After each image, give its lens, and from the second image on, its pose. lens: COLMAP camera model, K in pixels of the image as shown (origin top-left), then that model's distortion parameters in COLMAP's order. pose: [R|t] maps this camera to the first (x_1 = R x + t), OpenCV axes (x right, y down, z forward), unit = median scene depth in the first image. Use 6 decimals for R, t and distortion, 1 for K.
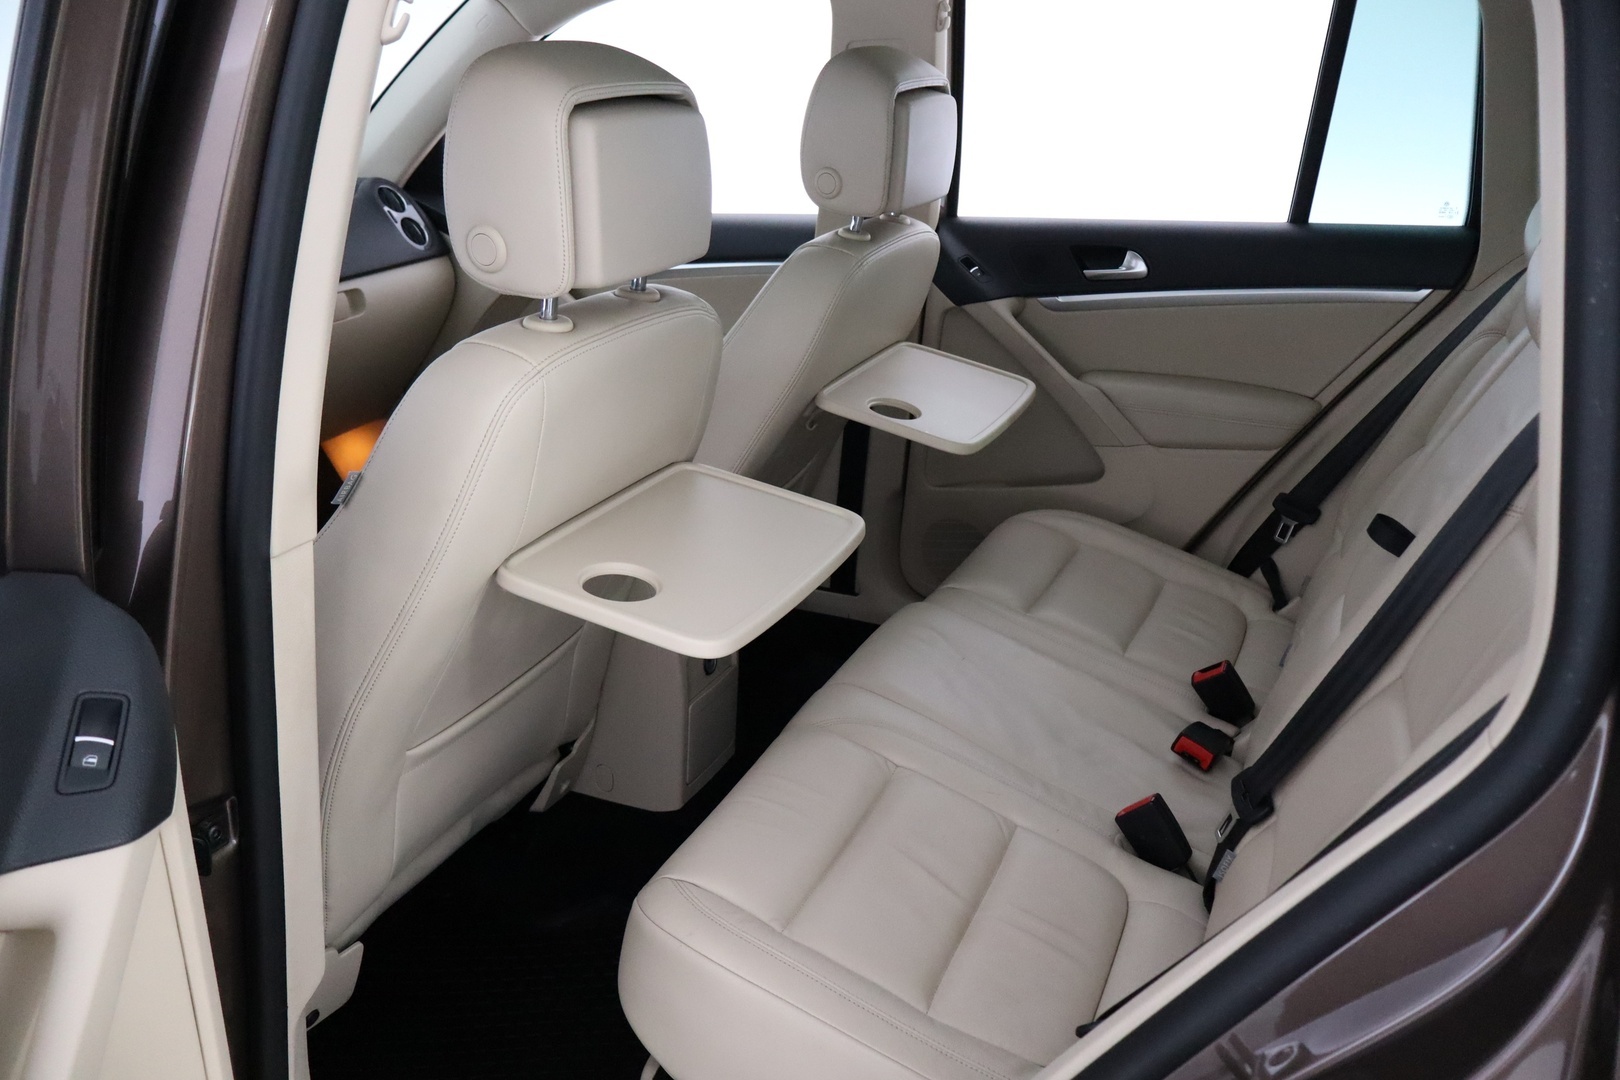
lens RADIAL K [[1333.6, 0, 812.6], [0, 1333.6, 537.8], [0, 0, 1]] dist [0.004168, 0.022539]
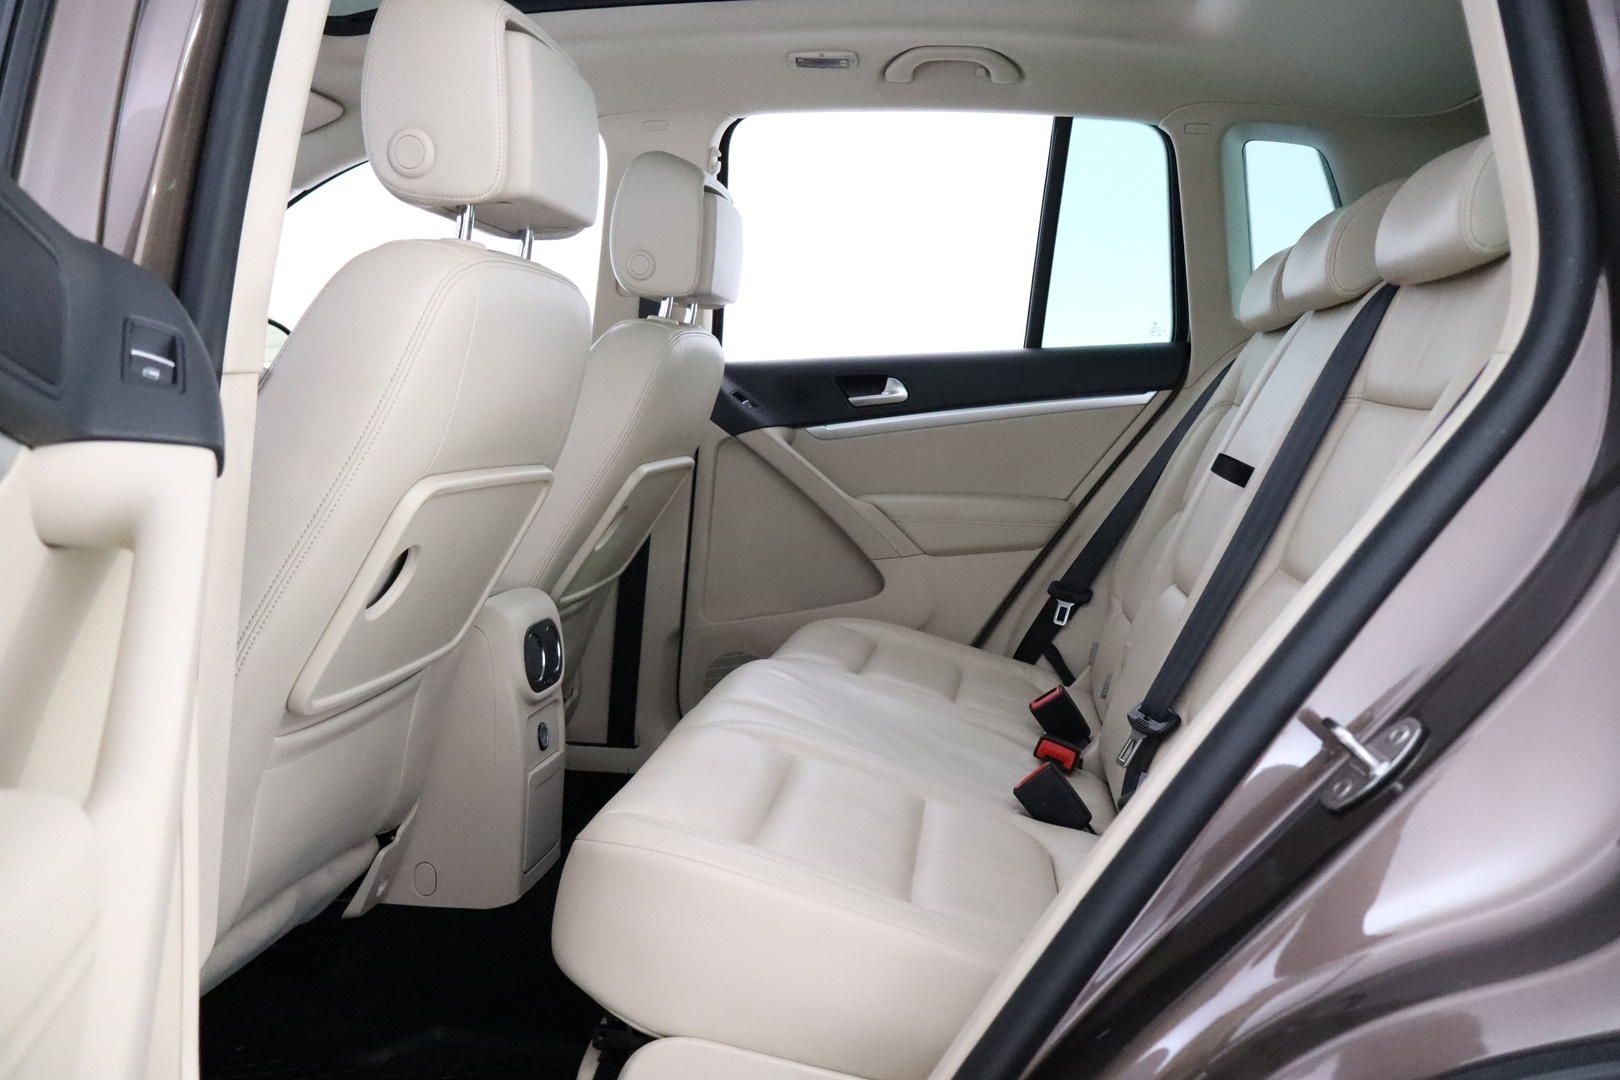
lens RADIAL K [[1333.6, 0, 815.0], [0, 1333.6, 543.2], [0, 0, 1]] dist [0.004168, 0.022539]
pose [[0.961116, -0.025100, 0.275003, -0.129859], [0.094199, 0.965929, -0.241054, 0.180696], [-0.259583, 0.257586, 0.930734, 0.044245]]
